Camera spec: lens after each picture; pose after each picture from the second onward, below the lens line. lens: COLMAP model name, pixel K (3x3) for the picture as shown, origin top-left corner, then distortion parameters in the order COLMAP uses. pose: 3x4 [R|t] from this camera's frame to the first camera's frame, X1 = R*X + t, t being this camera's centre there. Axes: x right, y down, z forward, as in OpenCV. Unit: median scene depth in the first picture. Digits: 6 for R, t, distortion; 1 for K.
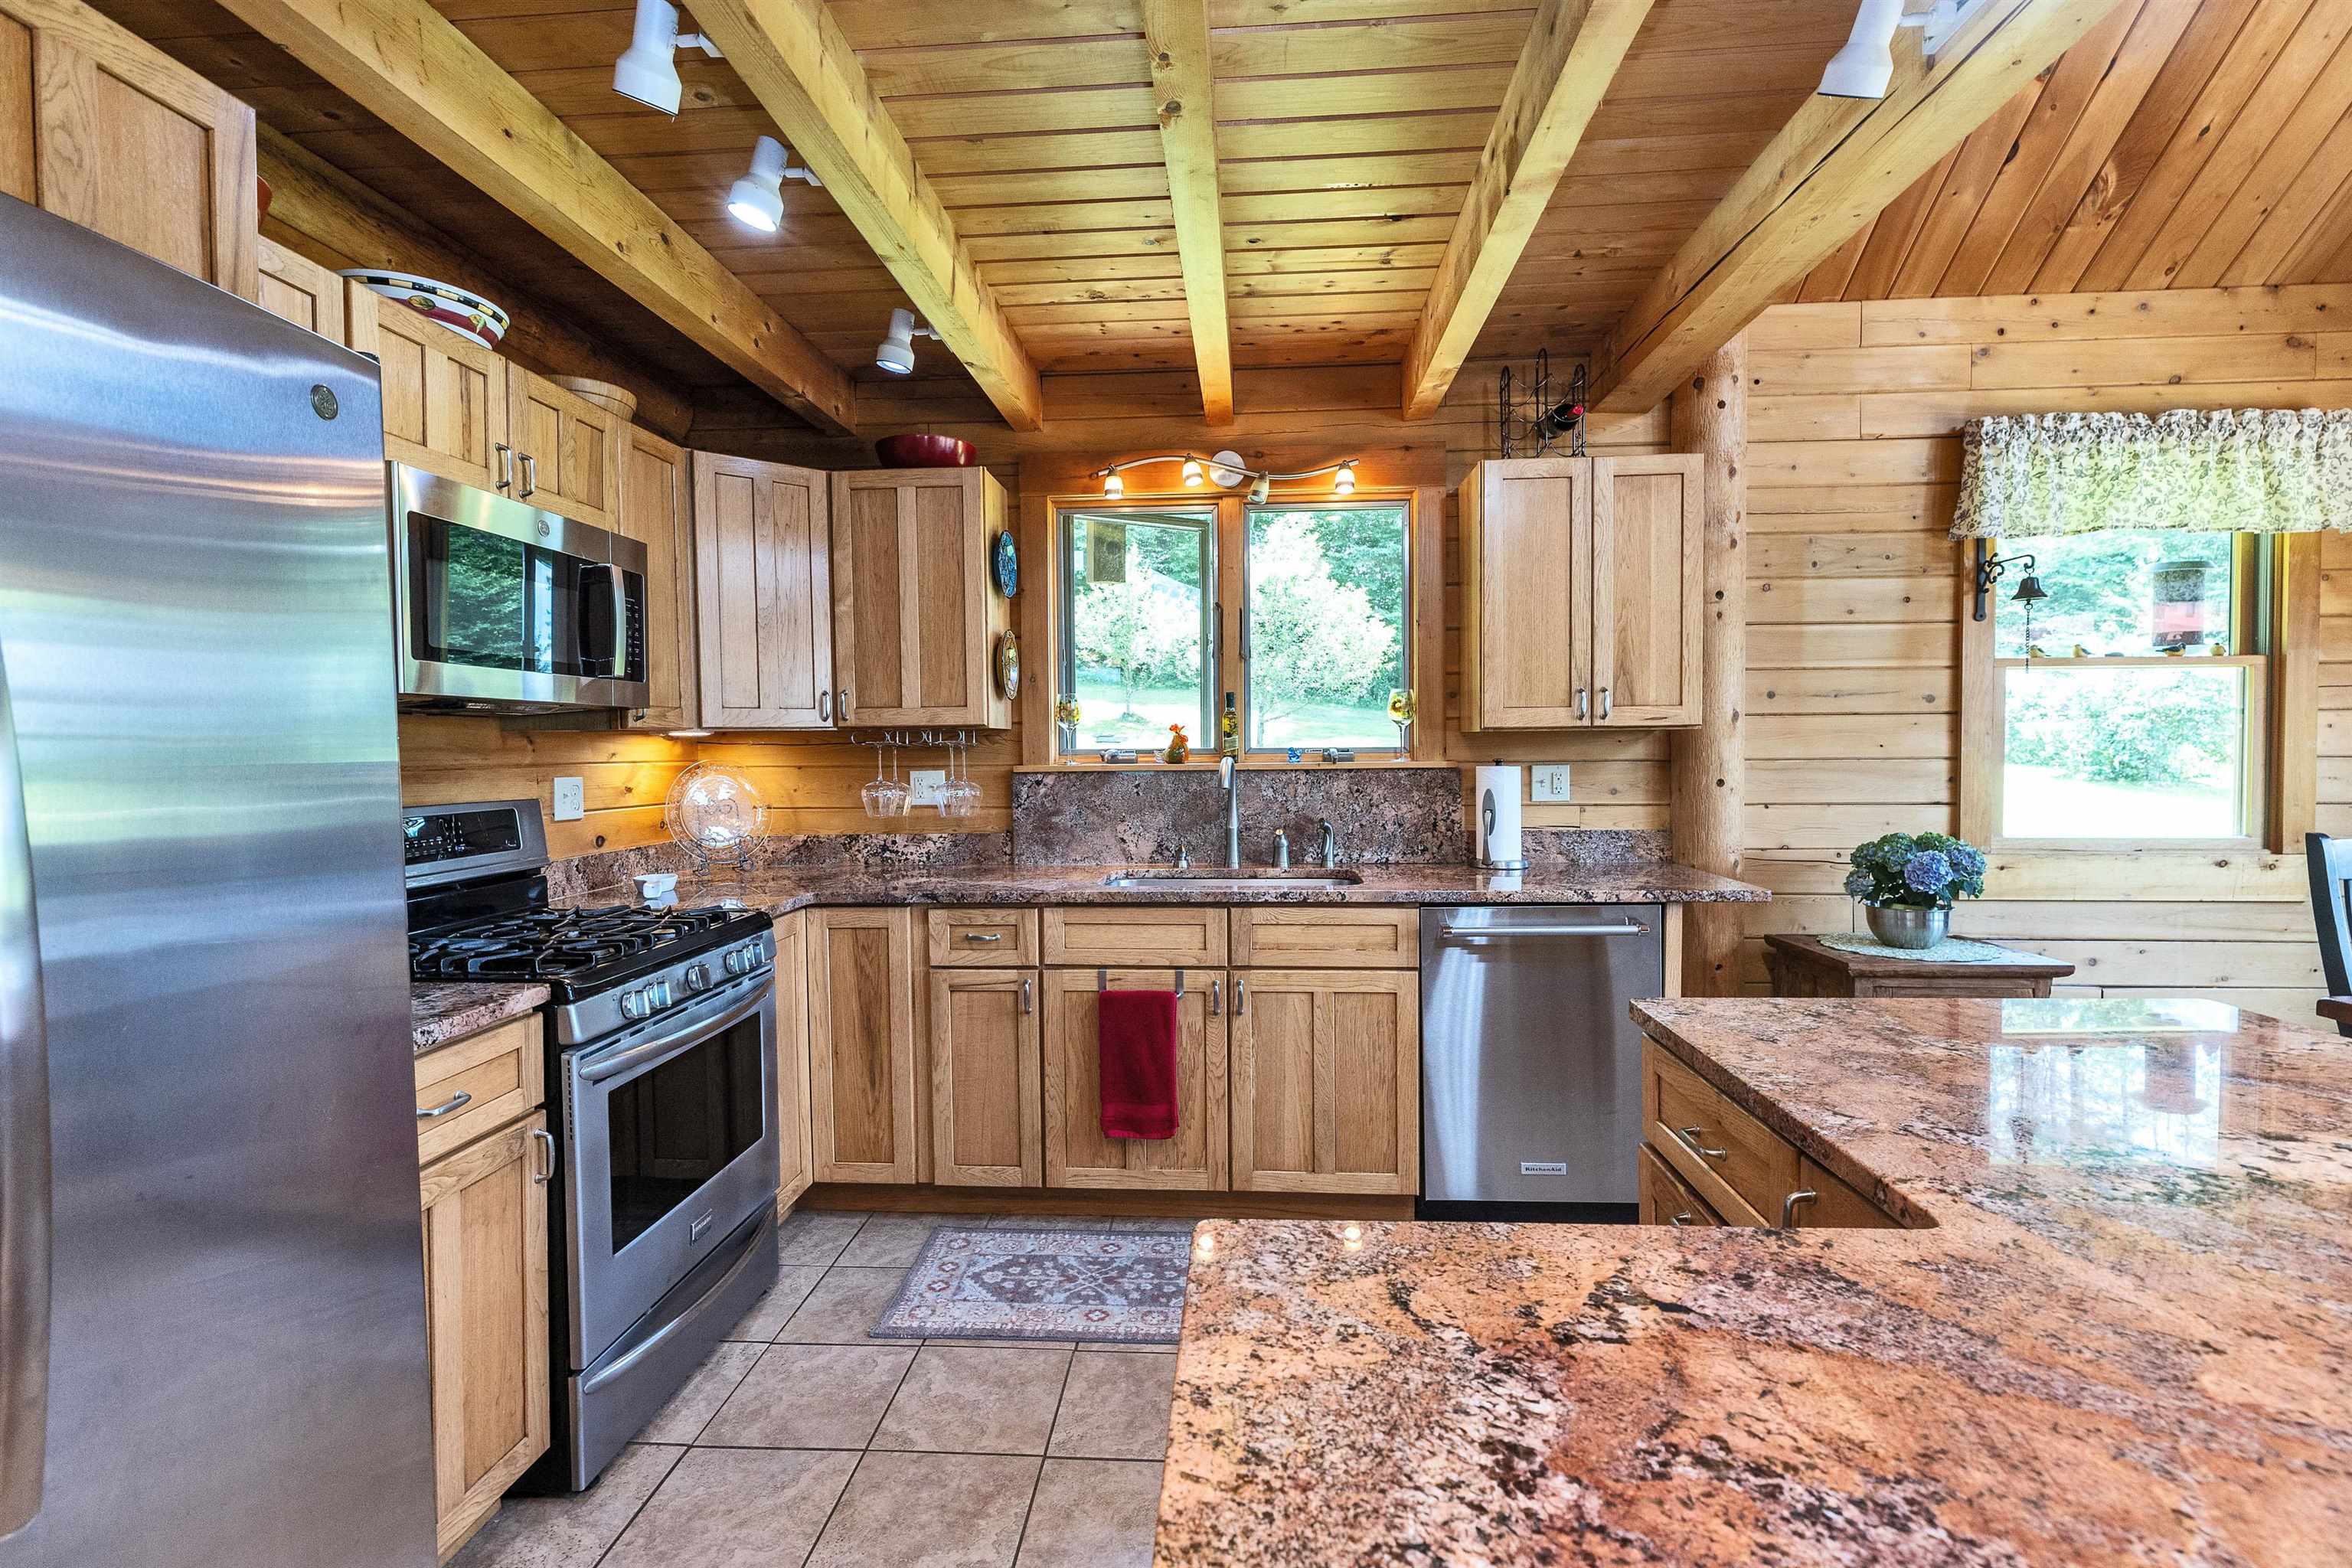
lens RADIAL K [[1051.5, 0, 1181.3], [0, 1051.5, 780.9], [0, 0, 1]] dist [0.005320, -0.001192]
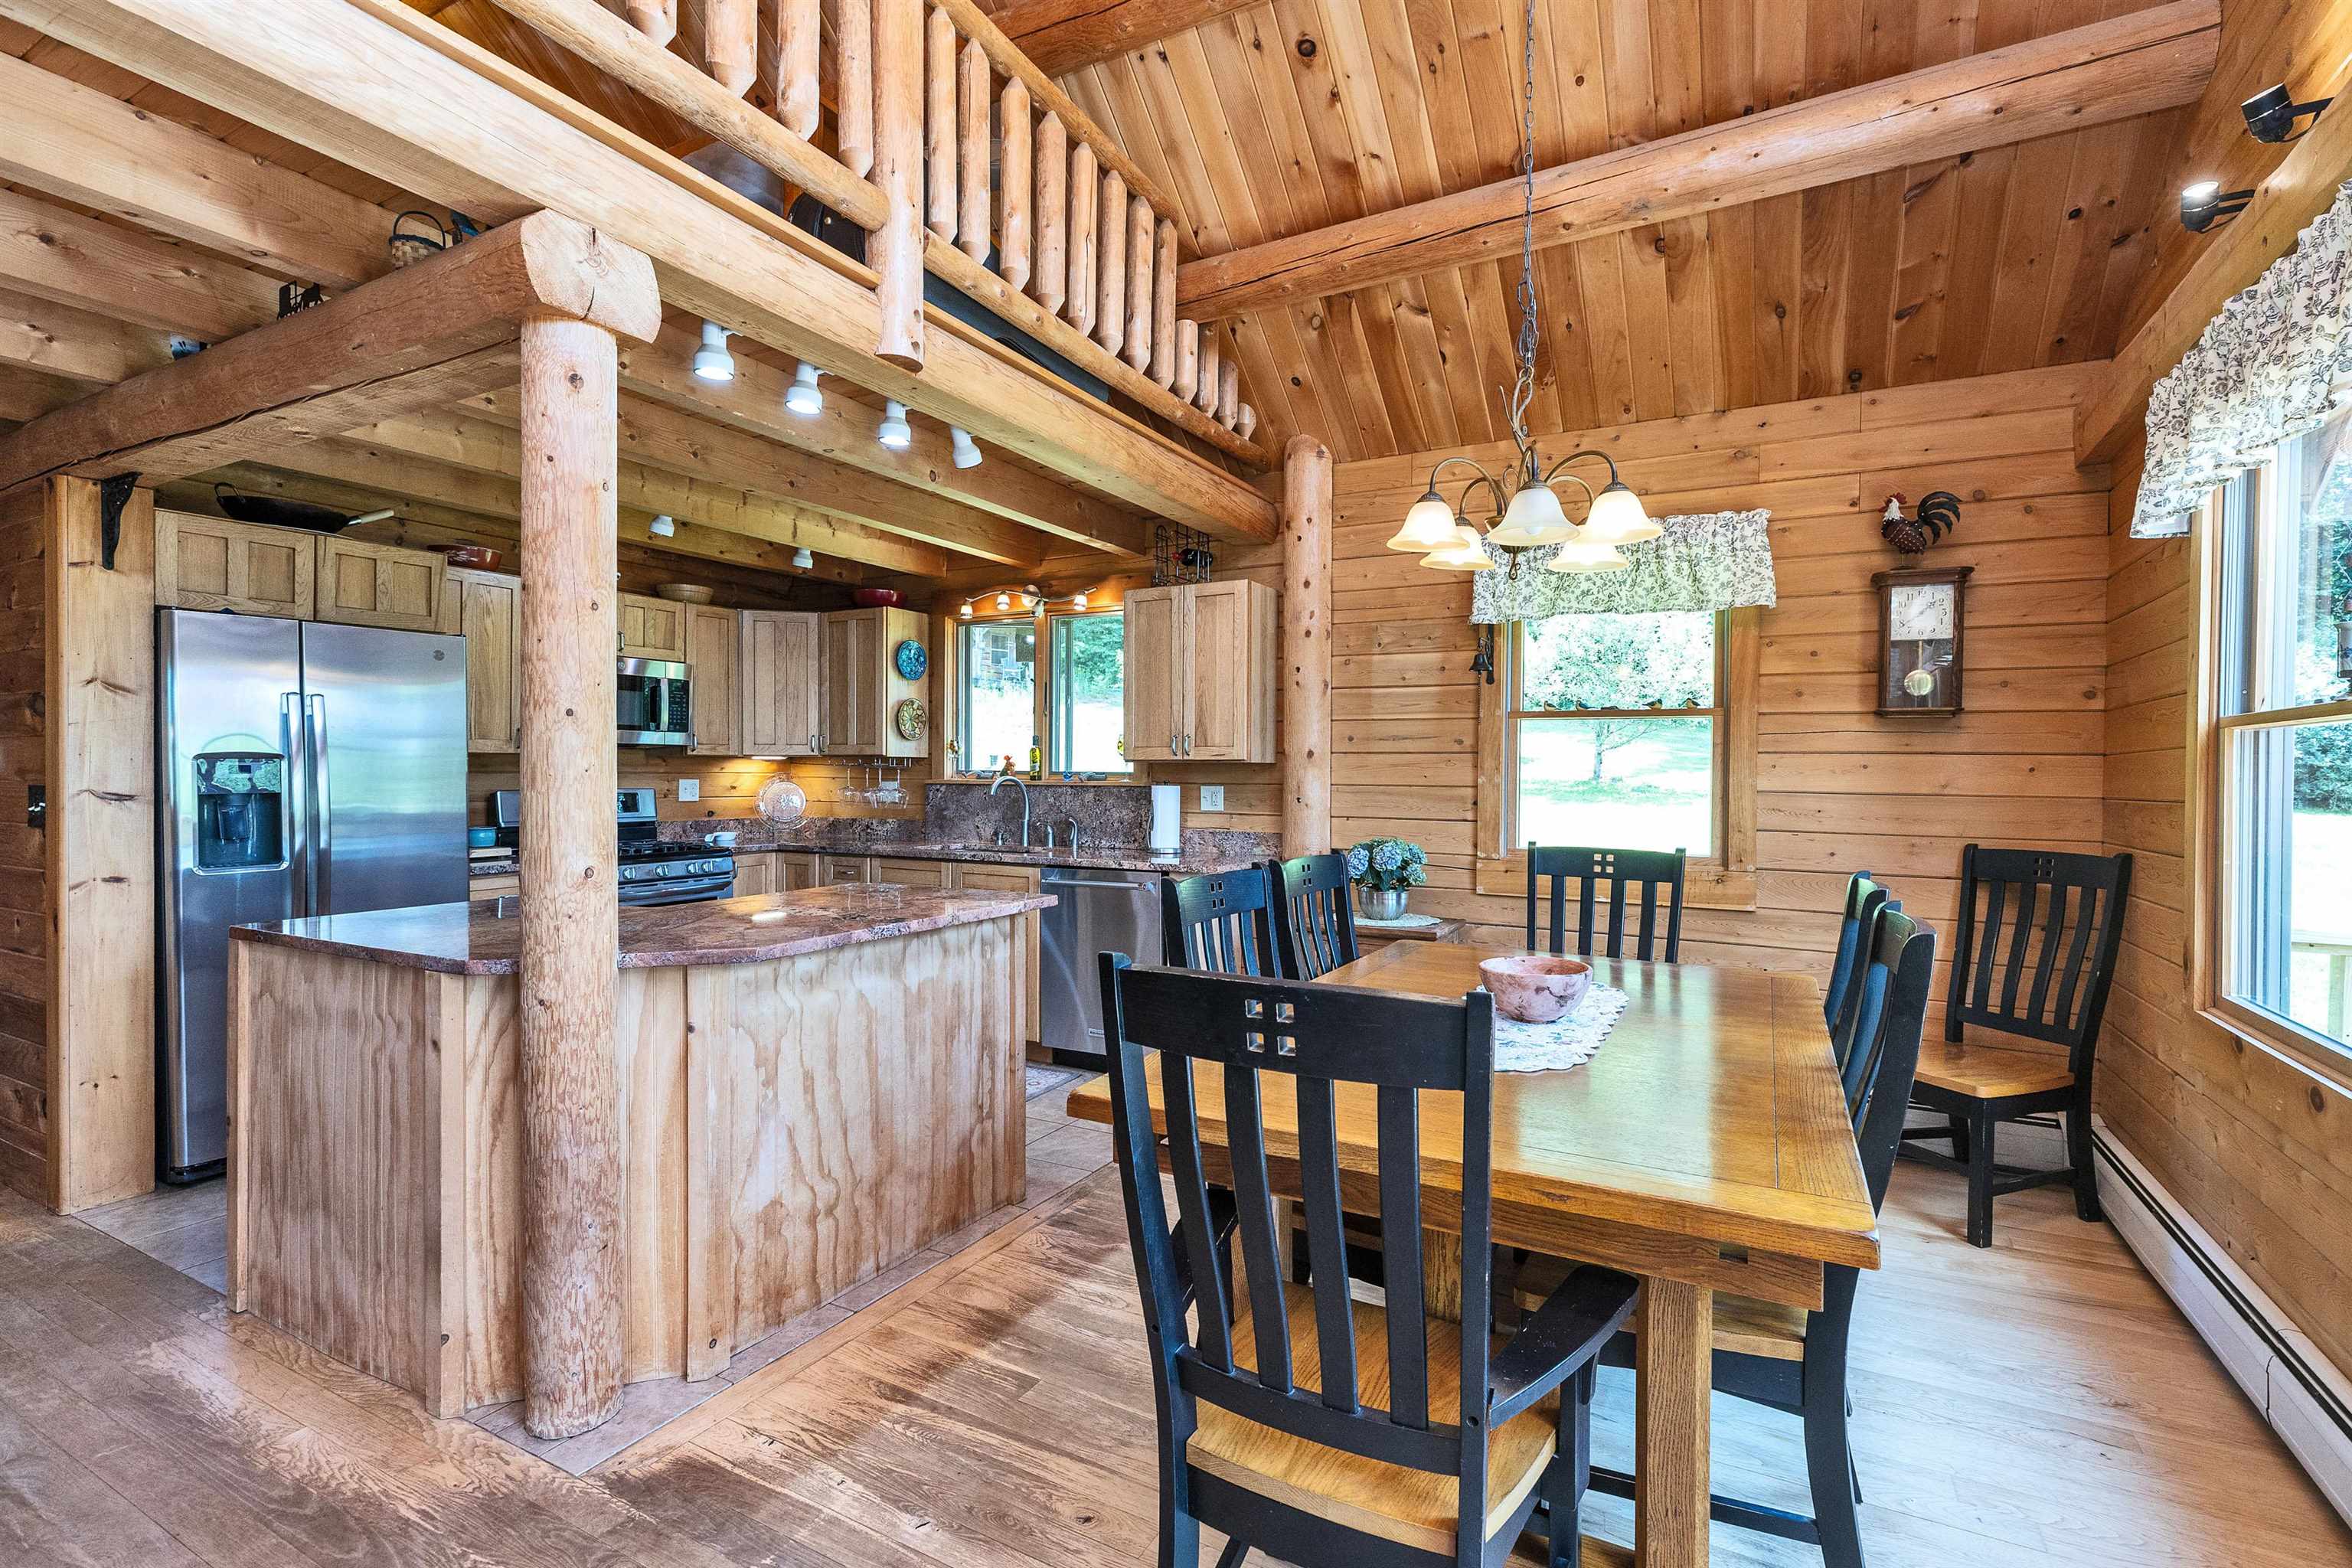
lens RADIAL K [[1051.5, 0, 1197.6], [0, 1051.5, 786.2], [0, 0, 1]] dist [0.005320, -0.001192]
pose [[0.912791, 0.021749, -0.407847, 0.955819], [-0.028828, 0.999521, -0.011220, 0.002520], [0.407408, 0.021999, 0.912981, -0.356258]]
